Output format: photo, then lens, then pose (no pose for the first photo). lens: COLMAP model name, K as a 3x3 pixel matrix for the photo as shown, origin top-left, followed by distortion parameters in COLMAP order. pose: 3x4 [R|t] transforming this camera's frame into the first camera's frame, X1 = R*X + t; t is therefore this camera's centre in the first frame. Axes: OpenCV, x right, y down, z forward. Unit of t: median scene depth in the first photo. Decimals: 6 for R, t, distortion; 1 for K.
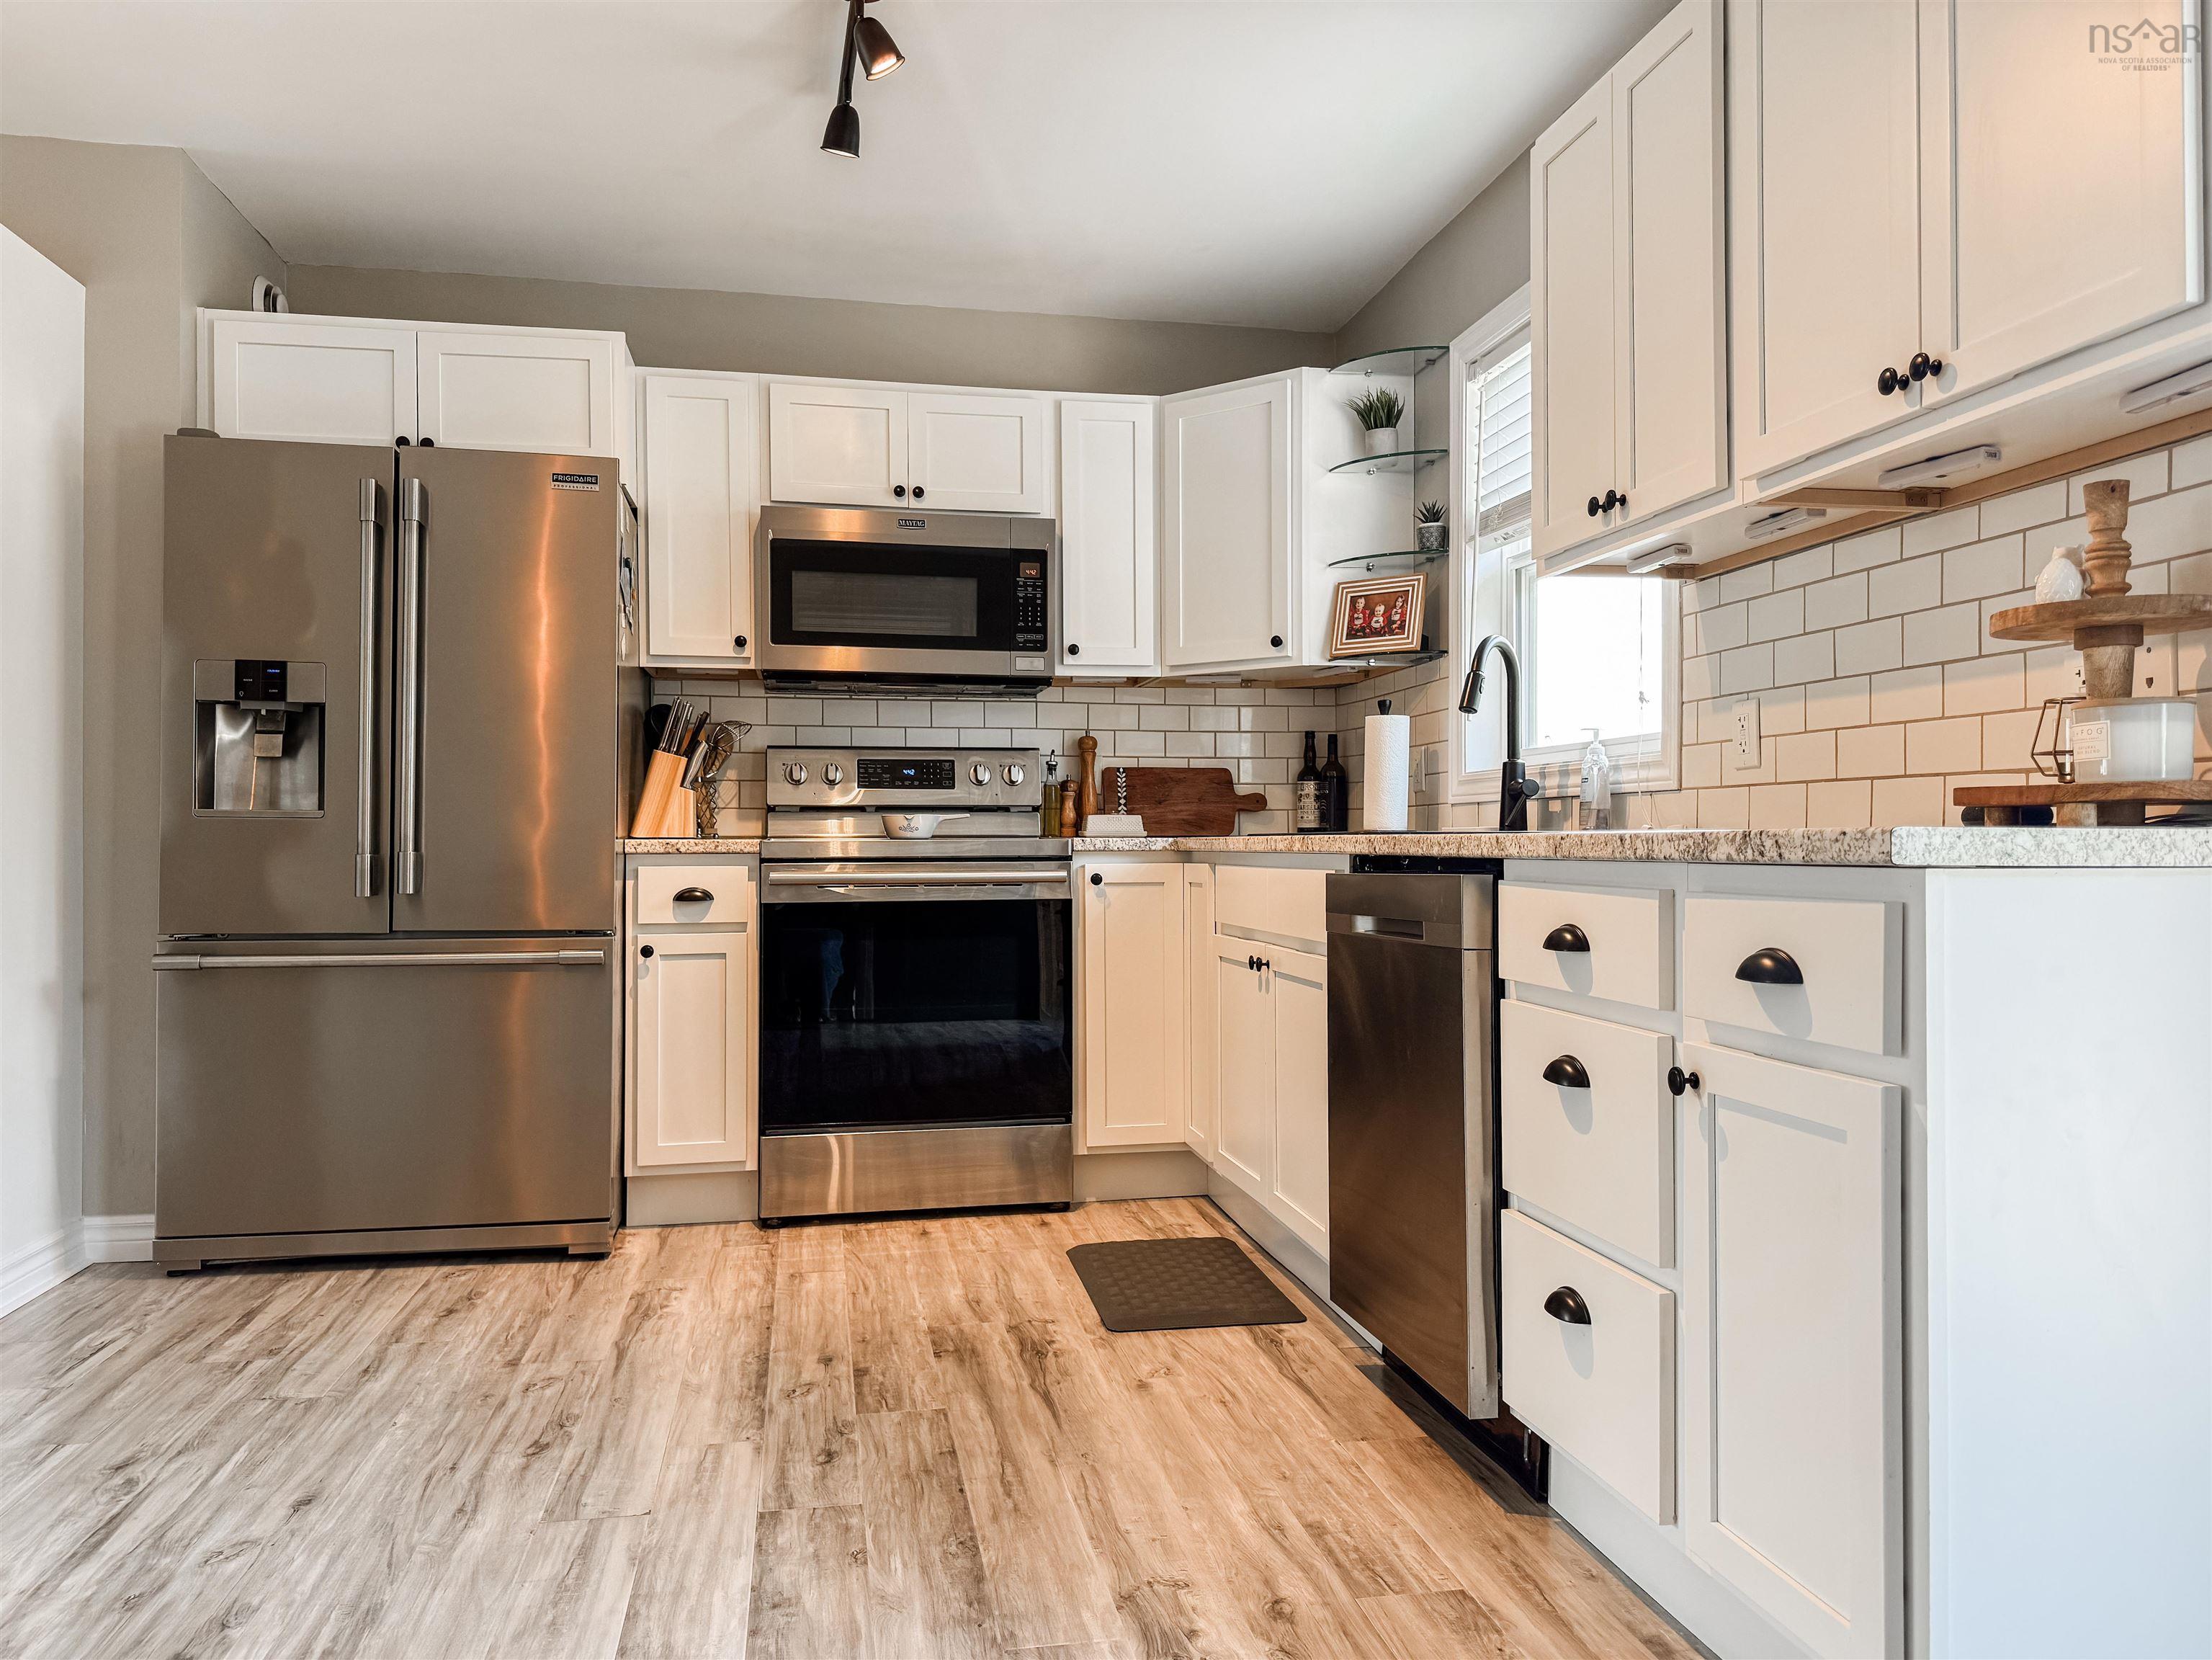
lens RADIAL K [[1548.4, 0, 1106.0], [0, 1548.4, 830.0], [0, 0, 1]] dist [0.088285, -0.081471]
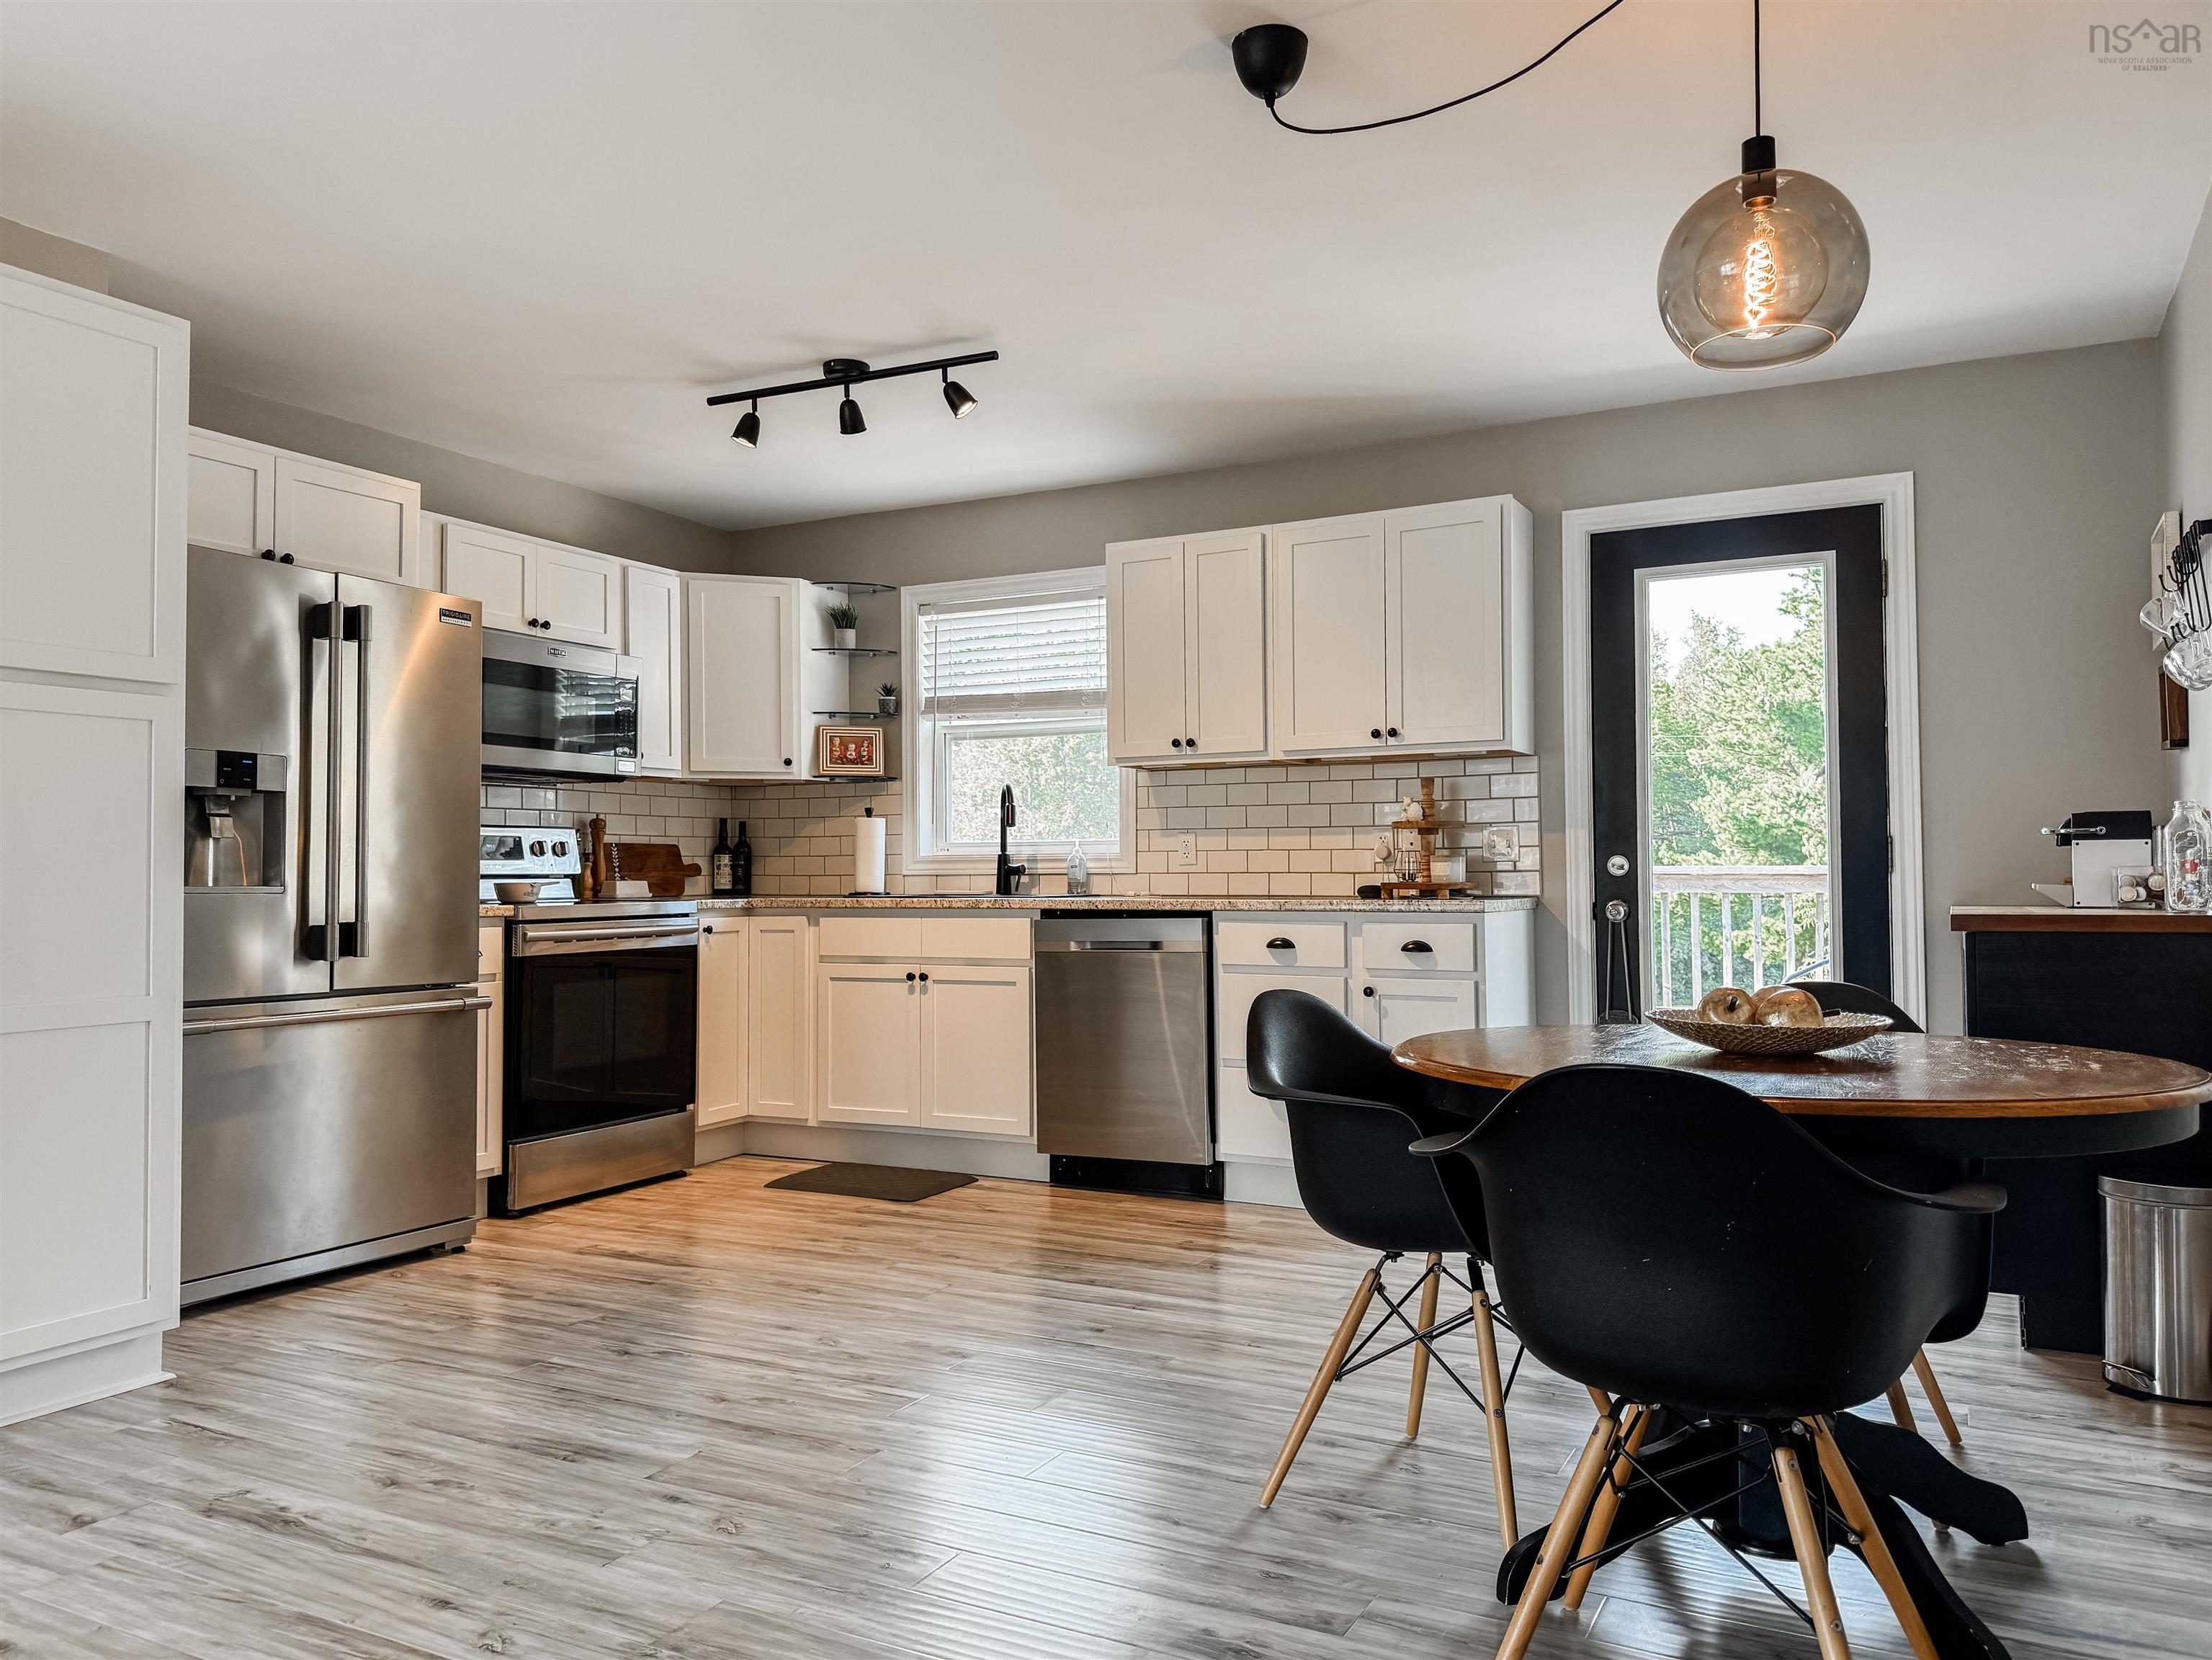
lens RADIAL K [[1575.9, 0, 1106.0], [0, 1575.9, 830.0], [0, 0, 1]] dist [-0.001062, -0.000873]
pose [[0.606858, 0.020661, 0.794542, -0.960393], [-0.001587, 0.999692, -0.024783, -0.024228], [-0.794809, 0.013779, 0.606704, -0.141234]]
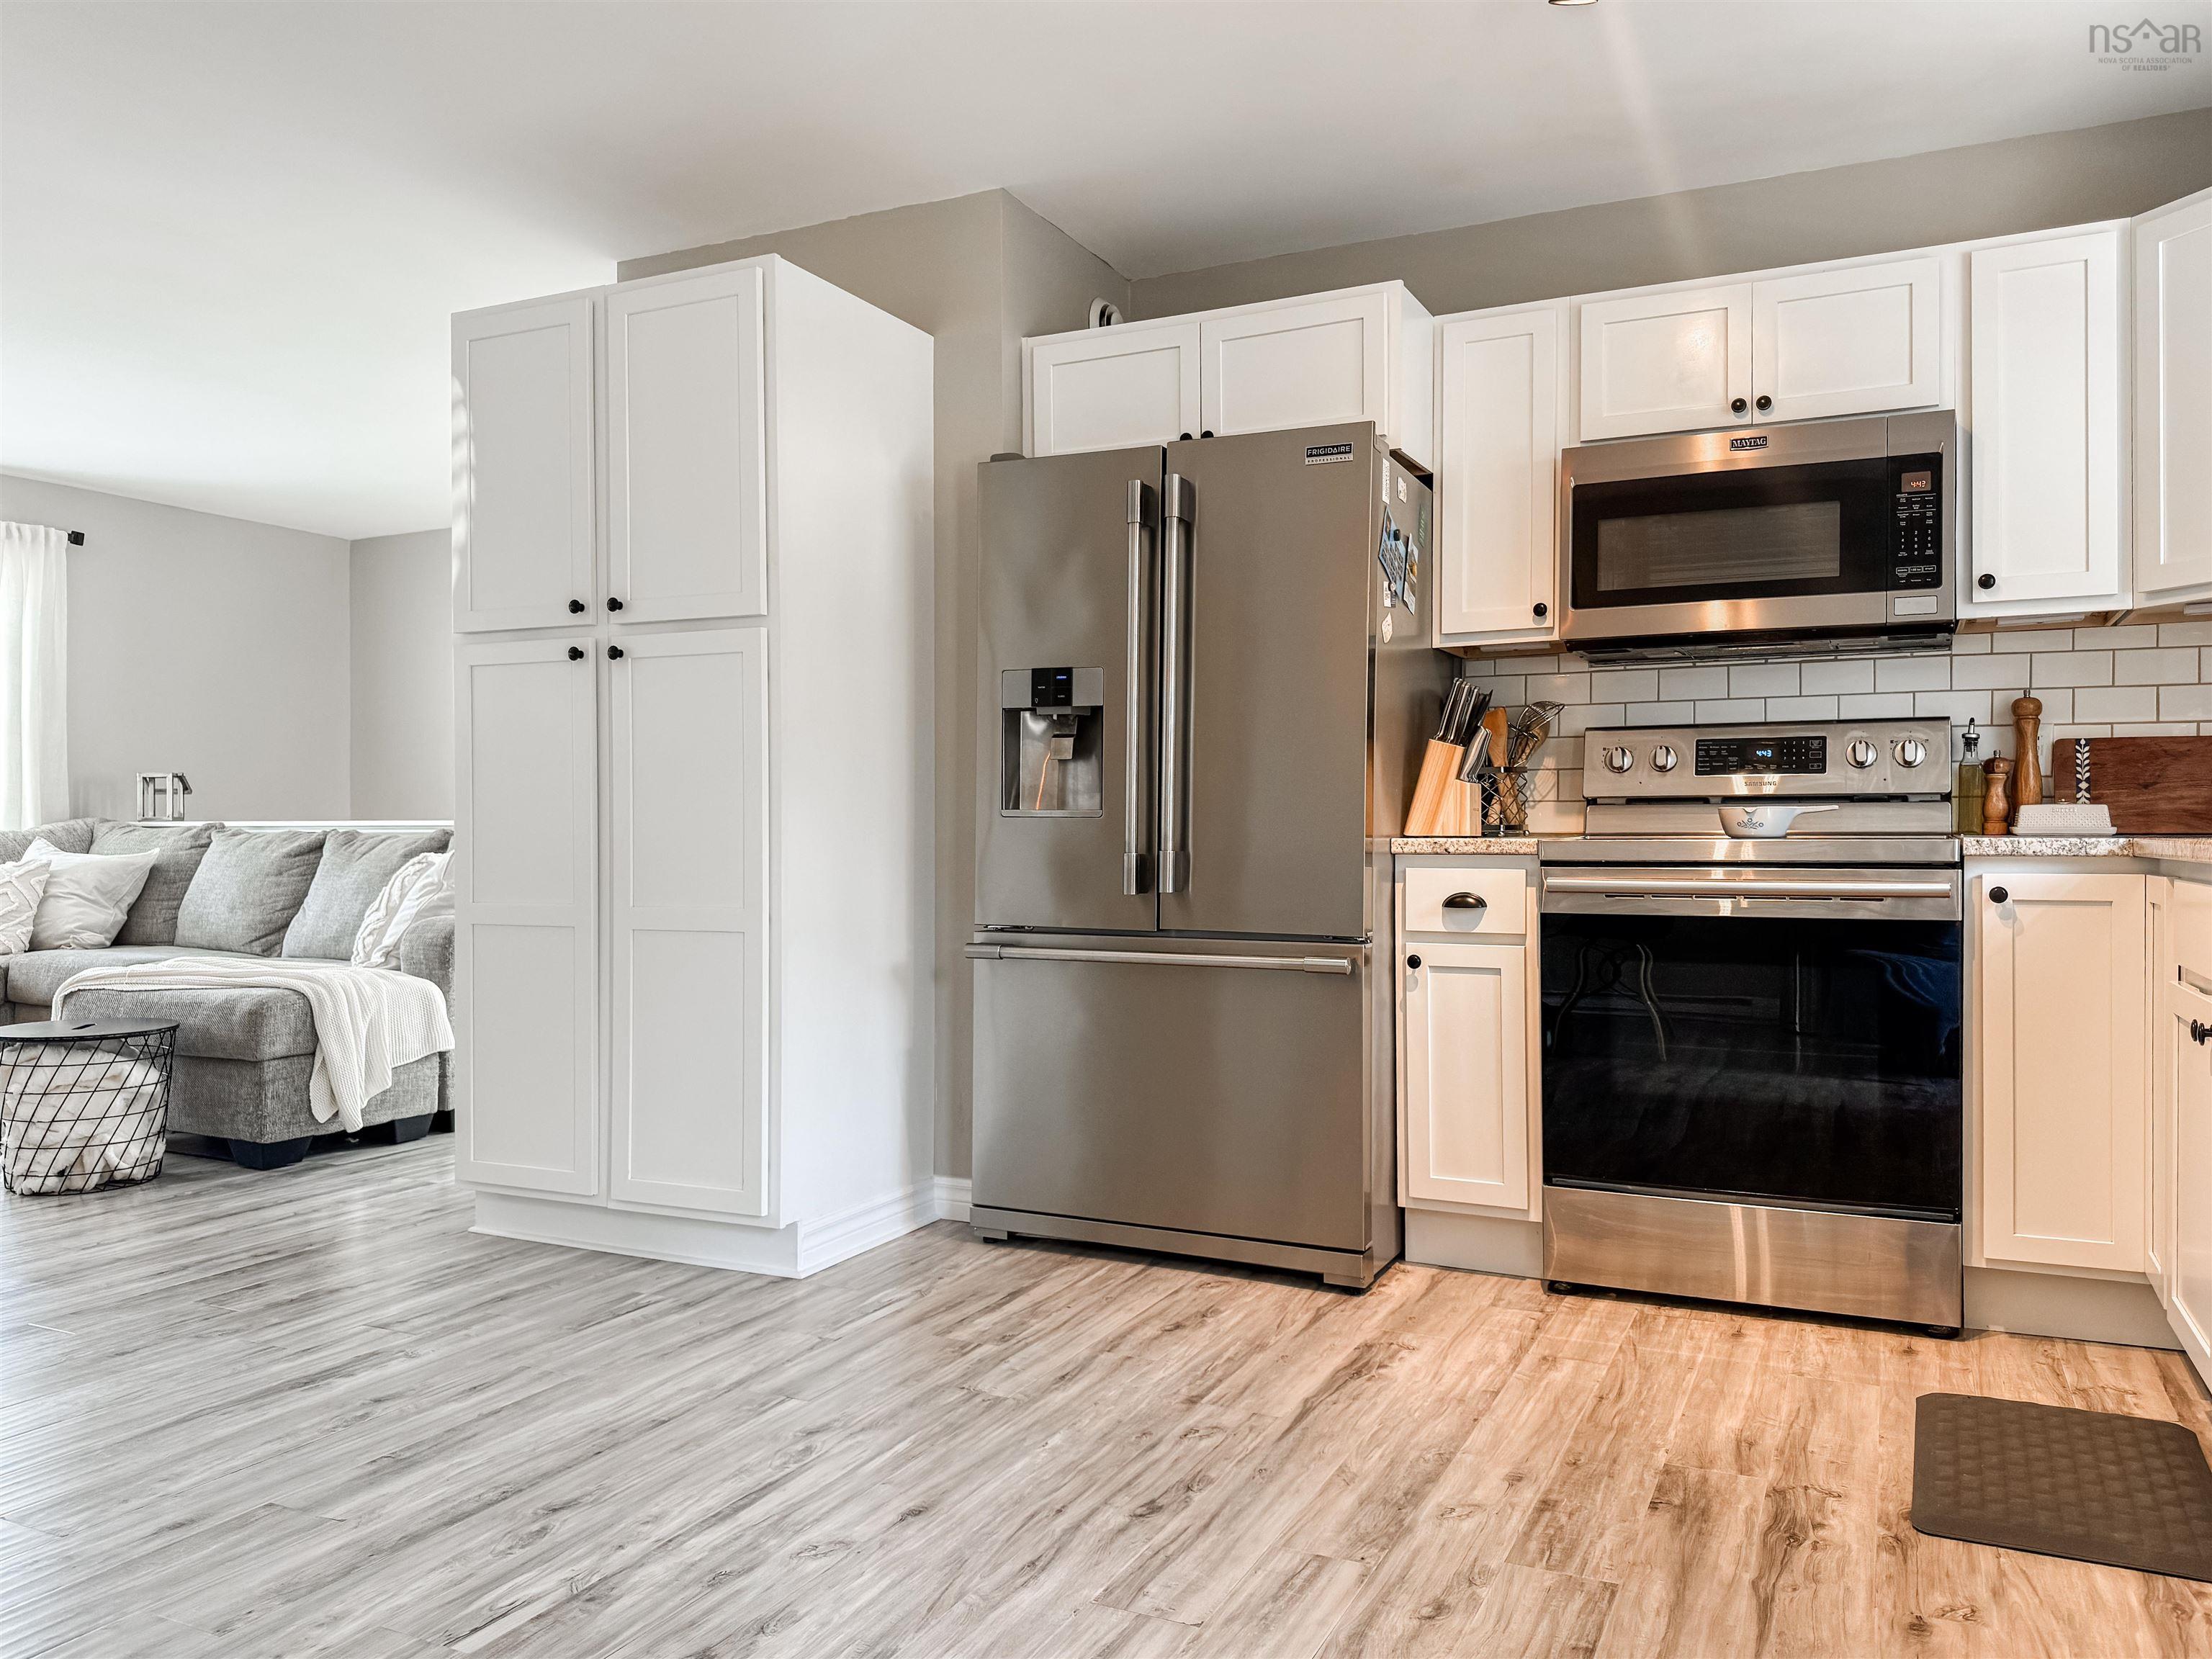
lens RADIAL K [[1625.5, 0, 1130.2], [0, 1625.5, 823.8], [0, 0, 1]] dist [0.115167, -0.158928]
pose [[0.817105, 0.001497, -0.576487, 0.123376], [0.003959, 0.999958, 0.008207, -0.011301], [0.576475, -0.008988, 0.817065, 0.136800]]
